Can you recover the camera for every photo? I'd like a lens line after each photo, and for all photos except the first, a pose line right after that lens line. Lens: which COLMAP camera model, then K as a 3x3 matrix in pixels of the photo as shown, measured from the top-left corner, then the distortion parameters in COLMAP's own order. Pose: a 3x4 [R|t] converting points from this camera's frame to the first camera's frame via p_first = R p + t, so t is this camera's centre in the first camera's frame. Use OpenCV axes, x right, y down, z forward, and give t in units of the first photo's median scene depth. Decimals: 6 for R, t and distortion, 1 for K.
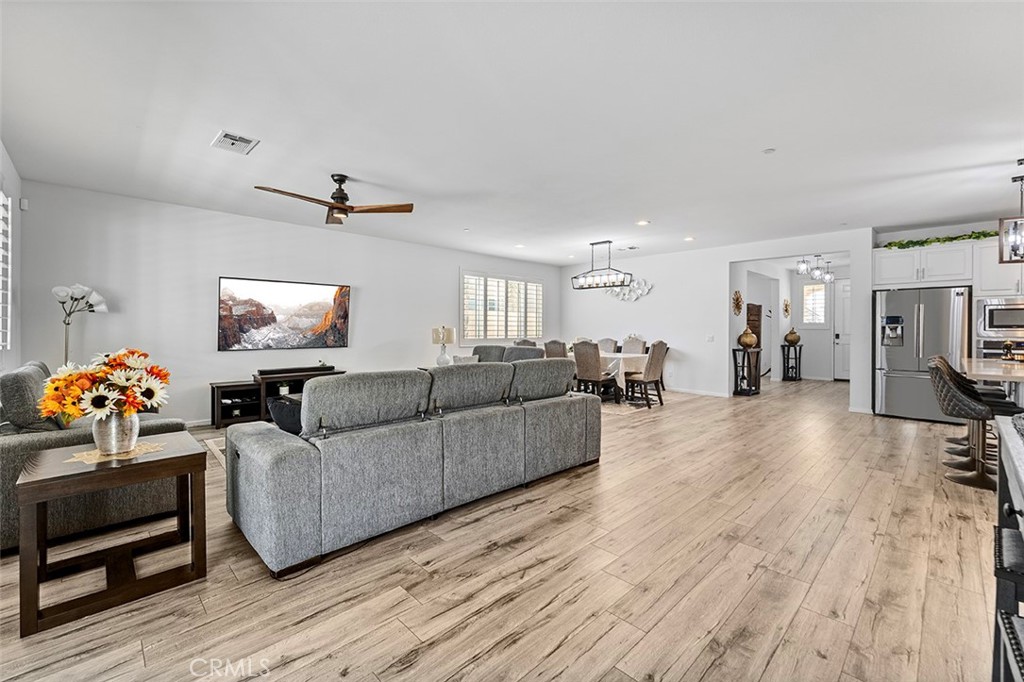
lens RADIAL K [[427.8, 0, 510.6], [0, 427.8, 337.7], [0, 0, 1]] dist [-0.002354, -0.000554]
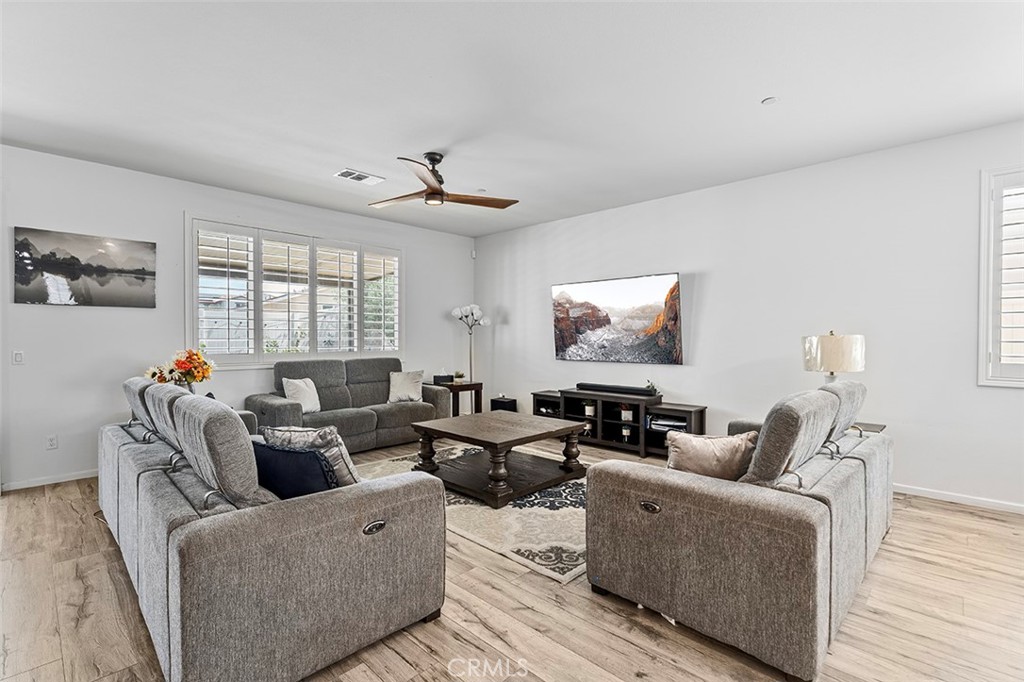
lens RADIAL K [[463.6, 0, 510.1], [0, 463.6, 338.8], [0, 0, 1]] dist [0.001350, 0.000221]
pose [[0.027328, 0.002702, -0.999623, 0.422077], [-0.013863, 0.999901, 0.002324, -0.019824], [0.999530, 0.013794, 0.027363, 0.915476]]
